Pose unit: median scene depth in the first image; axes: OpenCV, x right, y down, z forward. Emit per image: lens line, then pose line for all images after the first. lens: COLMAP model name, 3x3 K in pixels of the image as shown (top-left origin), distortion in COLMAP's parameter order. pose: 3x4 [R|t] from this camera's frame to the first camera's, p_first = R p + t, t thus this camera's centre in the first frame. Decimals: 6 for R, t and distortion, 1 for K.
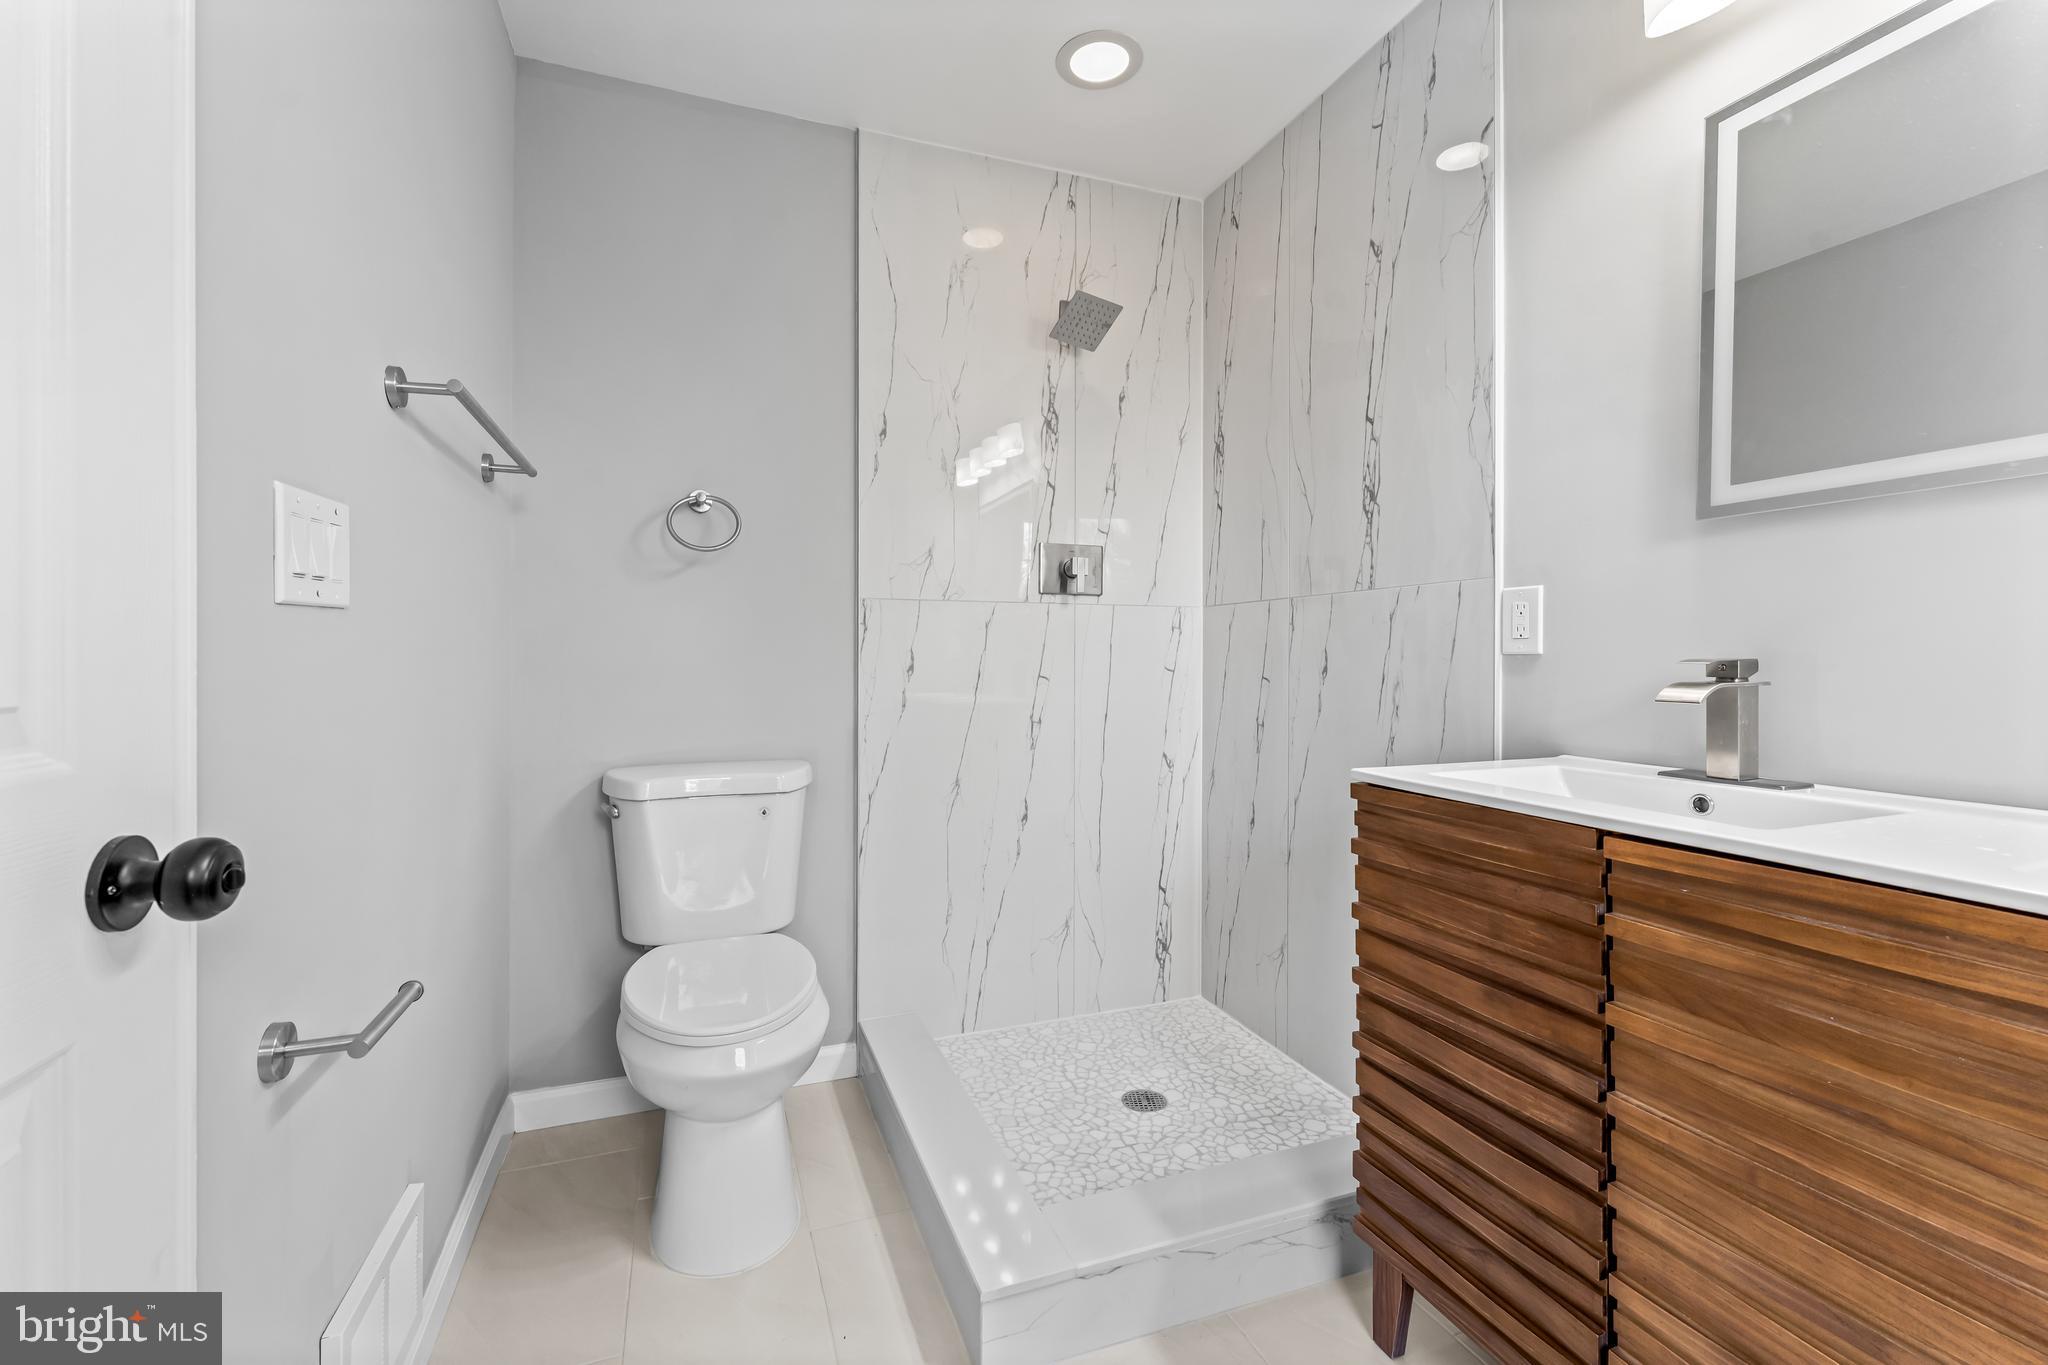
lens RADIAL K [[901.0, 0, 1020.2], [0, 901.0, 662.9], [0, 0, 1]] dist [0.006629, -0.002304]
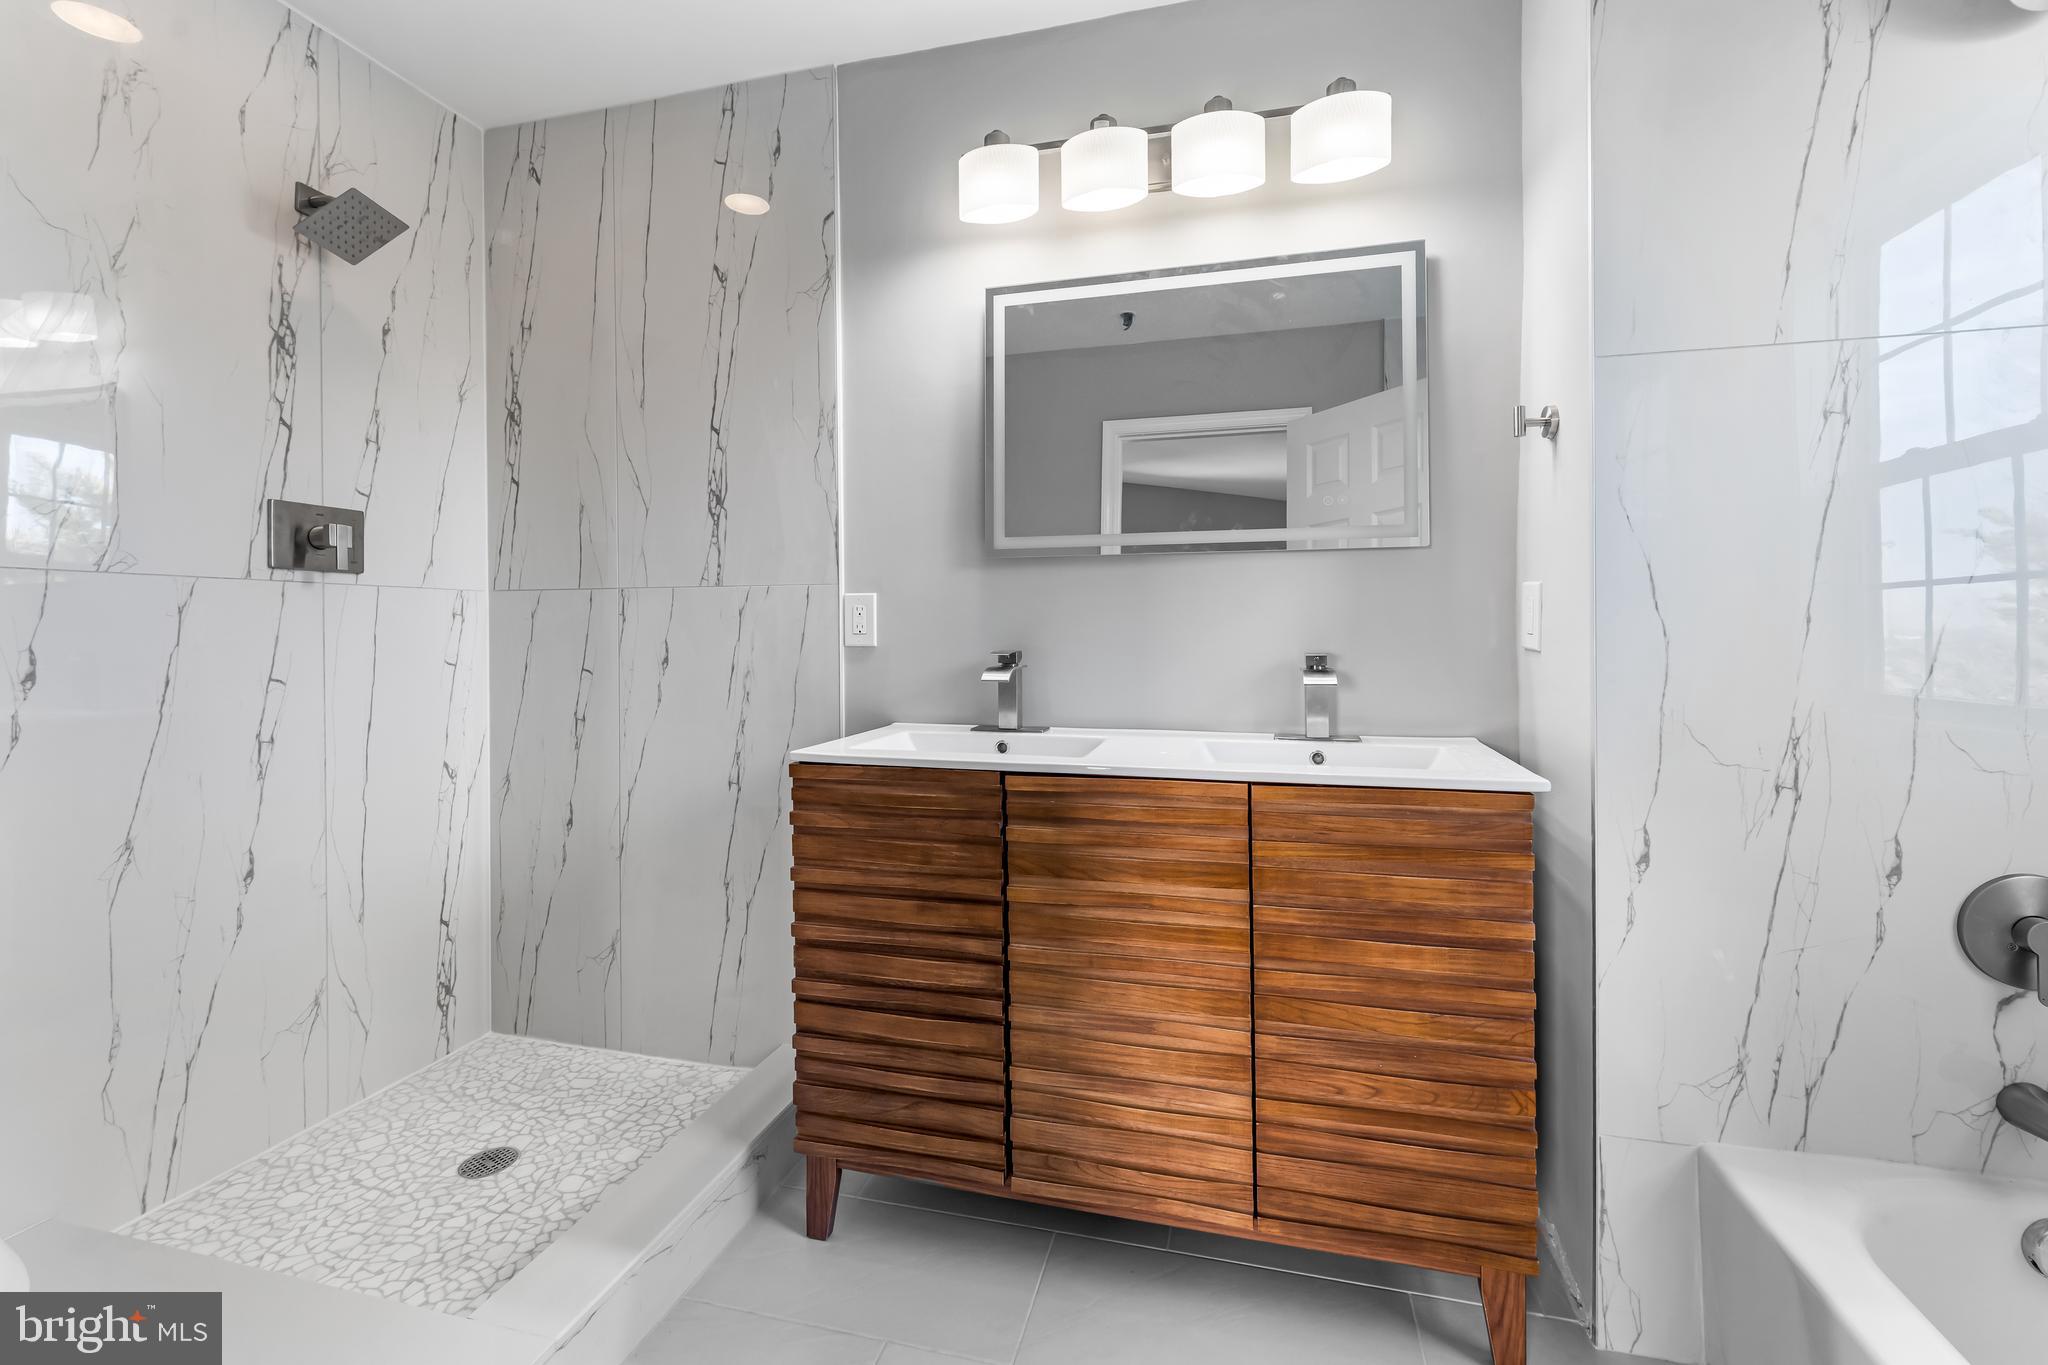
lens RADIAL K [[901.0, 0, 1066.1], [0, 901.0, 632.0], [0, 0, 1]] dist [0.006629, -0.002304]
pose [[0.544172, -0.005202, 0.838958, -0.335341], [0.006496, 0.999977, 0.001988, -0.029051], [-0.838949, 0.004368, 0.544193, 0.063811]]
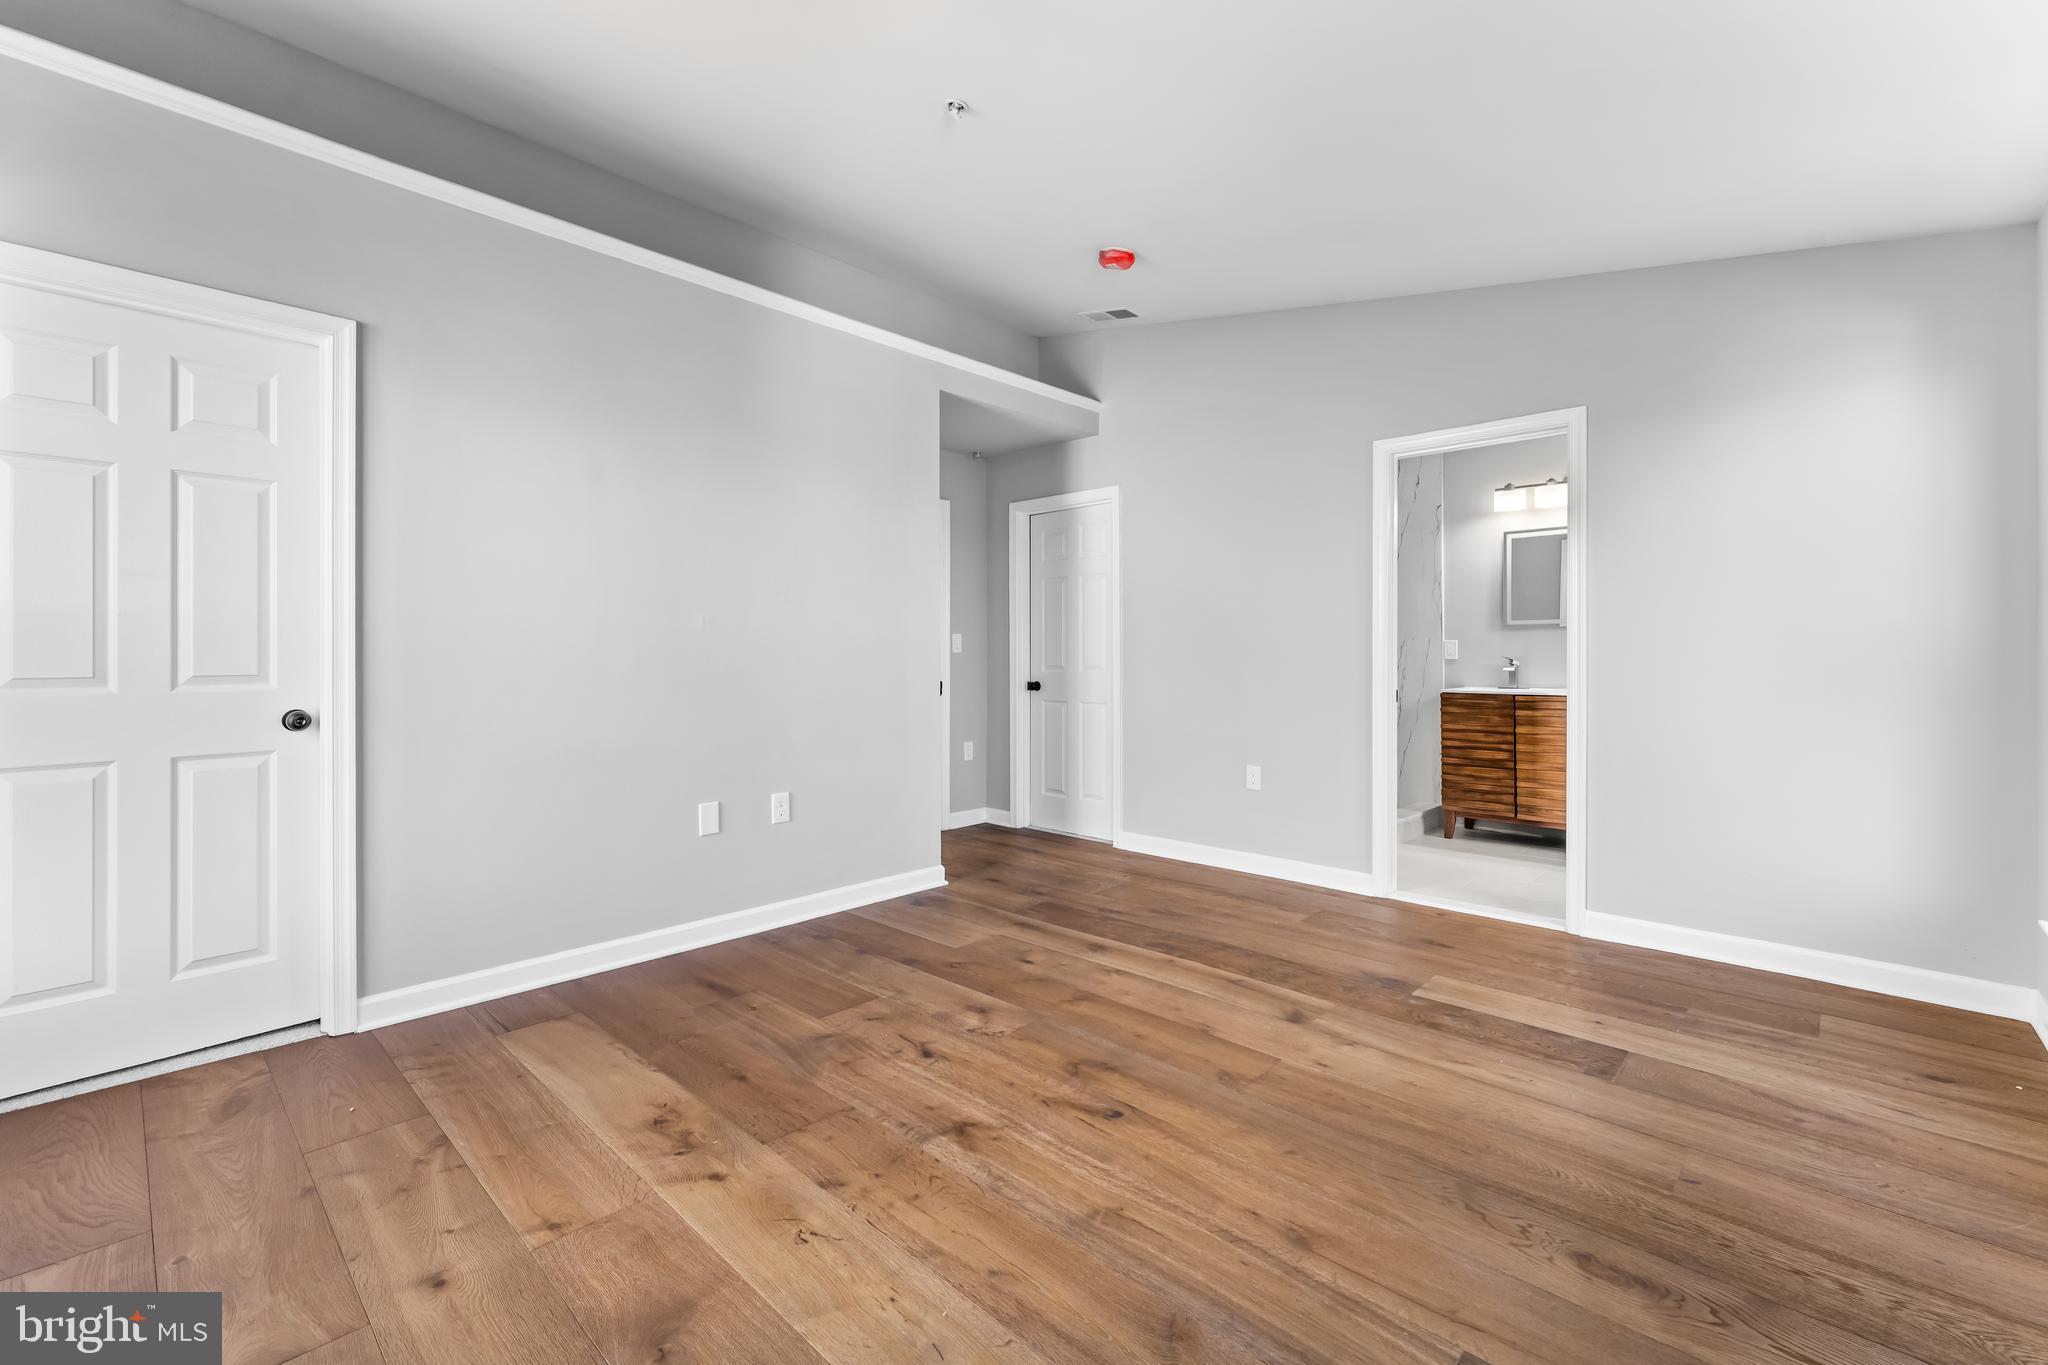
lens RADIAL K [[901.0, 0, 1017.8], [0, 901.0, 670.0], [0, 0, 1]] dist [0.006629, -0.002304]
pose [[0.891595, -0.015041, 0.452584, -2.520328], [0.011551, 0.999878, 0.010474, -0.023242], [-0.452686, -0.004111, 0.891660, -1.373304]]
